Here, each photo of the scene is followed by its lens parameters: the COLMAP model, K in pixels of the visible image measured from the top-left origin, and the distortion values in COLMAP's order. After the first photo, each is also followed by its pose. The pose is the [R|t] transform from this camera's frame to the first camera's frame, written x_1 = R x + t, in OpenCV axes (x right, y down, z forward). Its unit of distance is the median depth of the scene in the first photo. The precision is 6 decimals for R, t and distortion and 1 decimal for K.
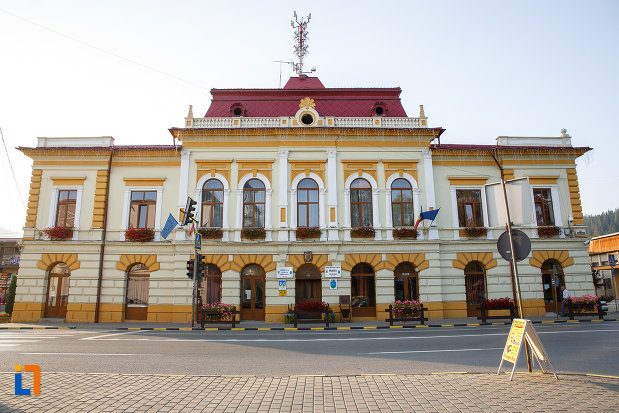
lens RADIAL K [[407.0, 0, 309.5], [0, 407.0, 206.5], [0, 0, 1]] dist [-0.107378, 0.004455]
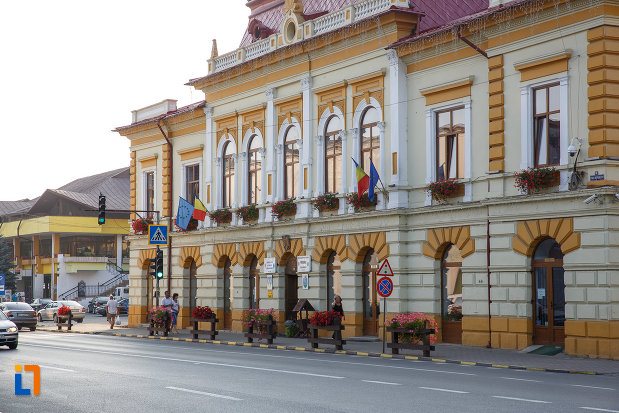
lens RADIAL K [[1163.5, 0, 298.4], [0, 1163.5, 216.4], [0, 0, 1]] dist [0.081118, 0.169473]
pose [[0.488435, -0.047585, -0.871302, 1.713037], [0.175350, 0.983496, 0.044585, -0.006256], [0.854801, -0.174559, 0.488718, 0.049188]]
